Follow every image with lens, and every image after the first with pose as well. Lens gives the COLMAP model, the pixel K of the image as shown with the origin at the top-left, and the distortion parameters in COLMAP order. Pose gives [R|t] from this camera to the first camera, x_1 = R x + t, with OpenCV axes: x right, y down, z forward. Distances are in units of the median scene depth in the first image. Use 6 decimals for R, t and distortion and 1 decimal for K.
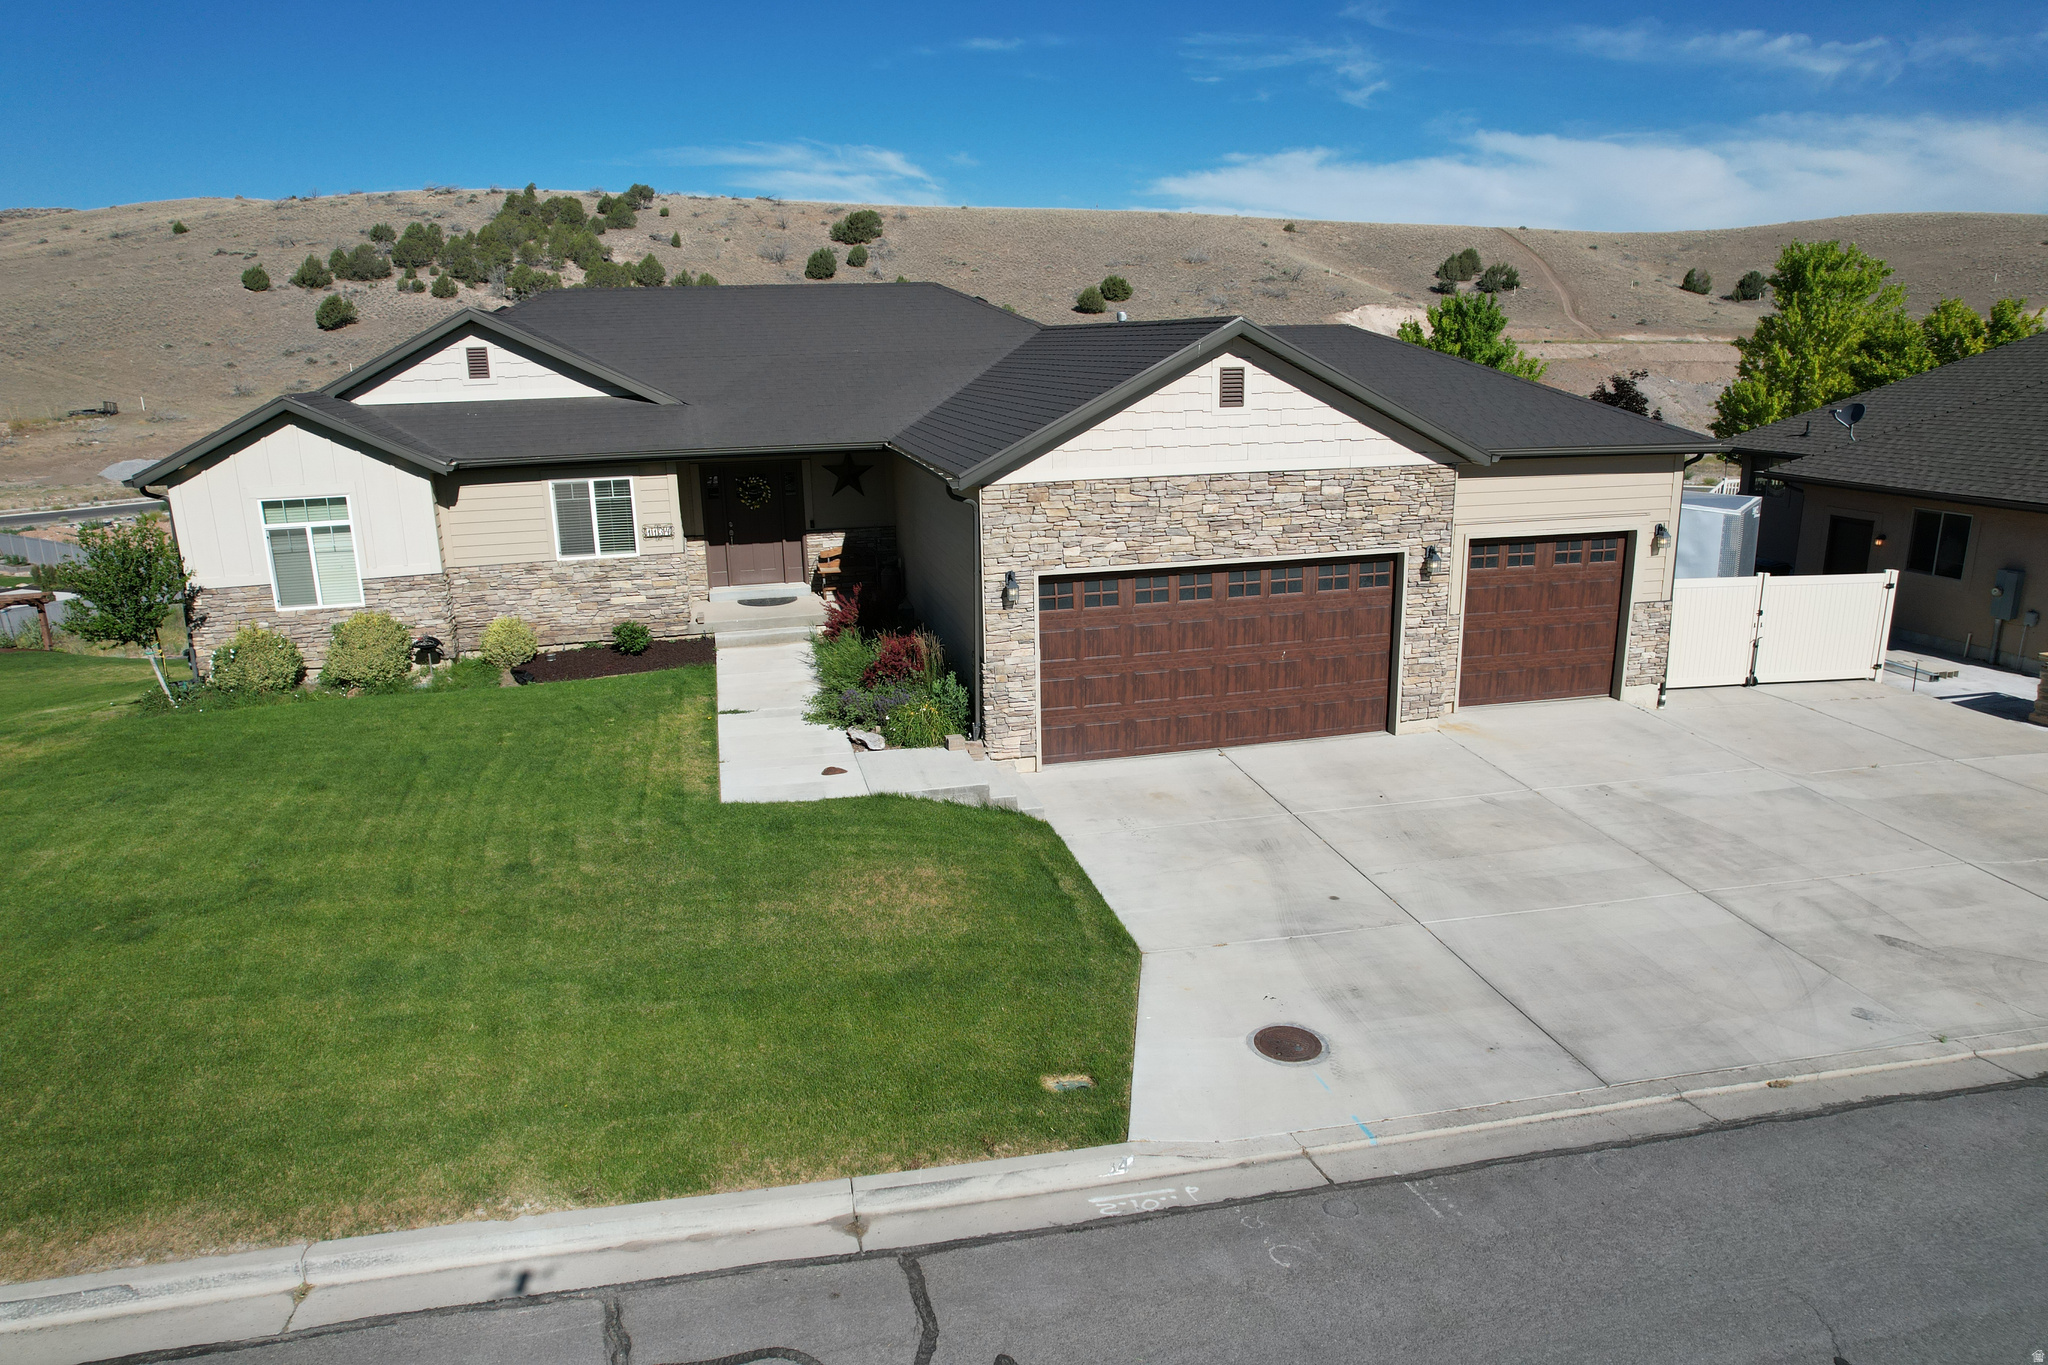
lens RADIAL K [[1309.3, 0, 1020.1], [0, 1309.3, 684.4], [0, 0, 1]] dist [-0.057806, 0.022512]
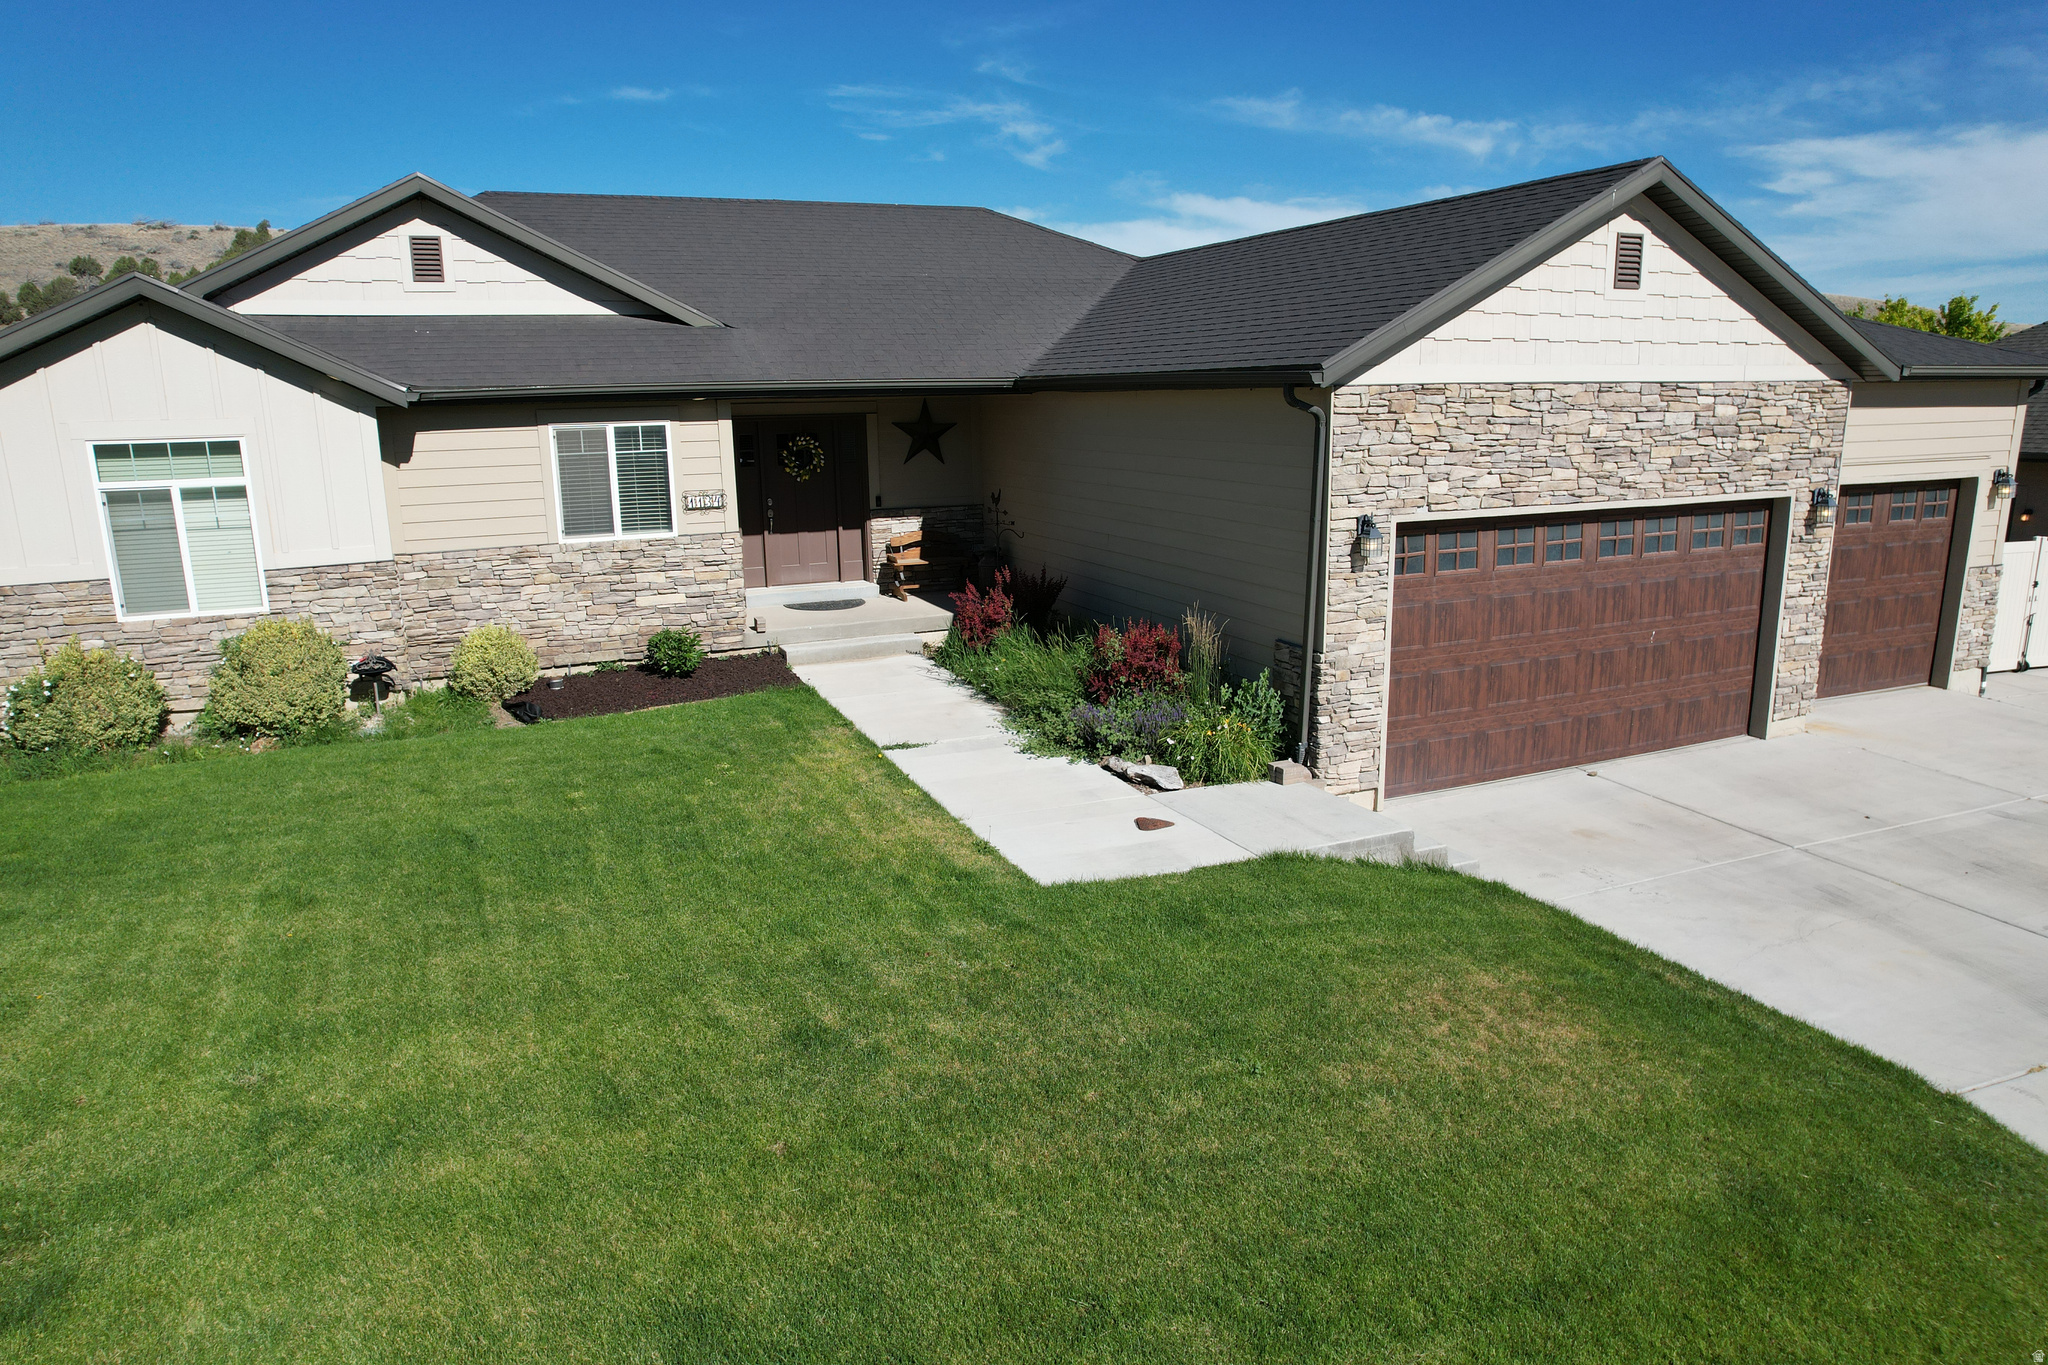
lens RADIAL K [[1315.2, 0, 1024.0], [0, 1315.2, 682.5], [0, 0, 1]] dist [-0.082501, 0.075406]
pose [[0.984263, -0.034336, 0.173343, -0.240525], [0.042044, 0.998274, -0.040993, 0.016329], [-0.171636, 0.047636, 0.984008, 0.292465]]
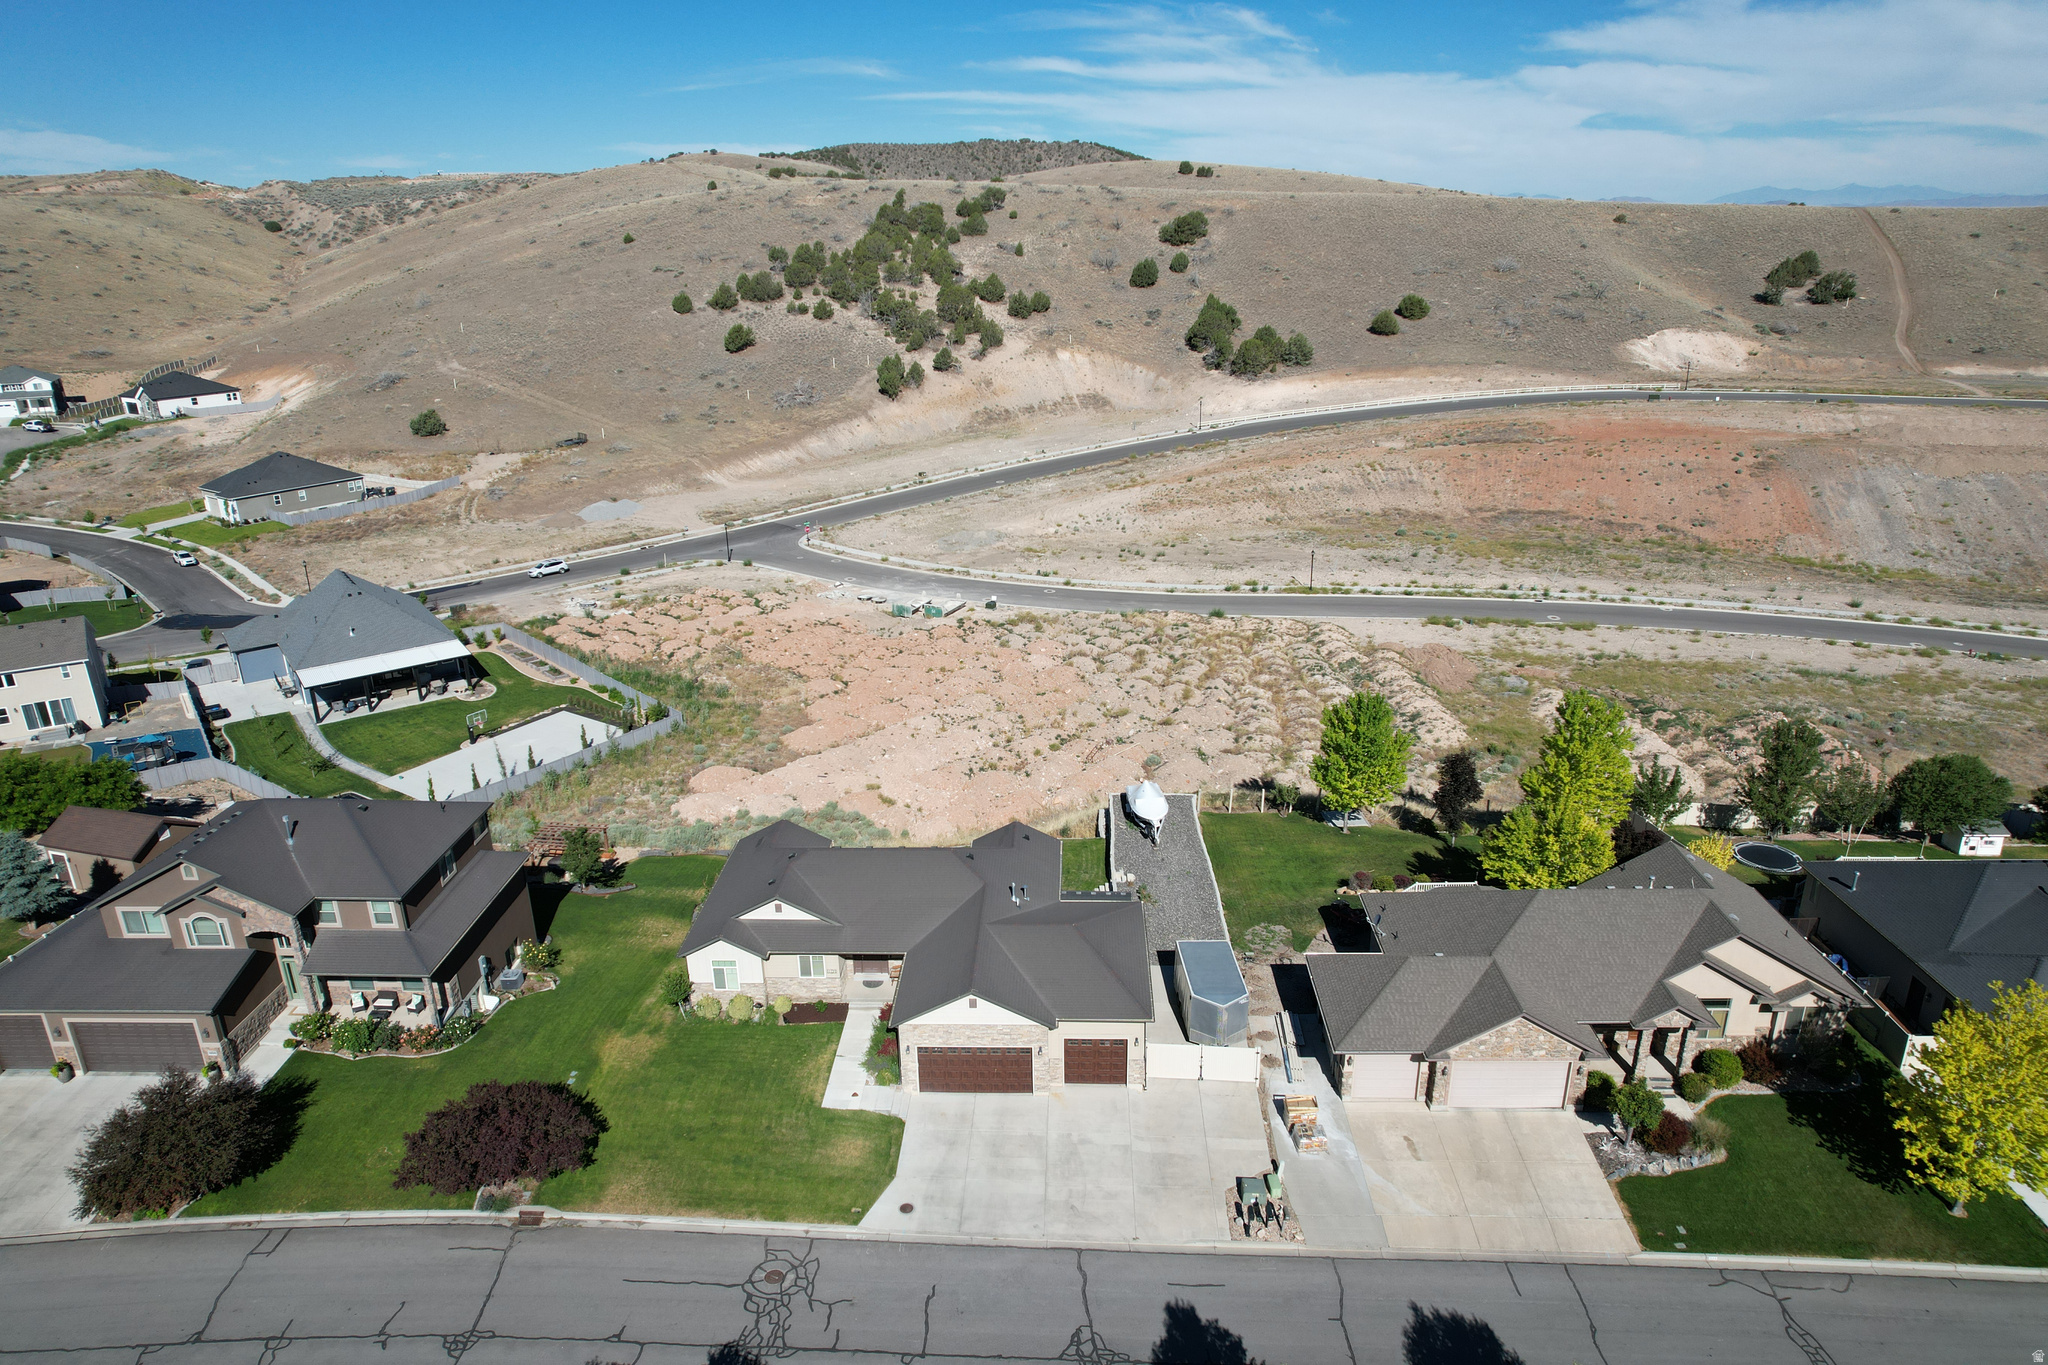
lens RADIAL K [[1305.4, 0, 1022.7], [0, 1305.4, 692.9], [0, 0, 1]] dist [-0.076545, 0.067078]
pose [[0.963033, 0.095770, -0.251785, 0.859277], [-0.070584, 0.991724, 0.107247, -1.135025], [0.259973, -0.085511, 0.961822, -1.751509]]
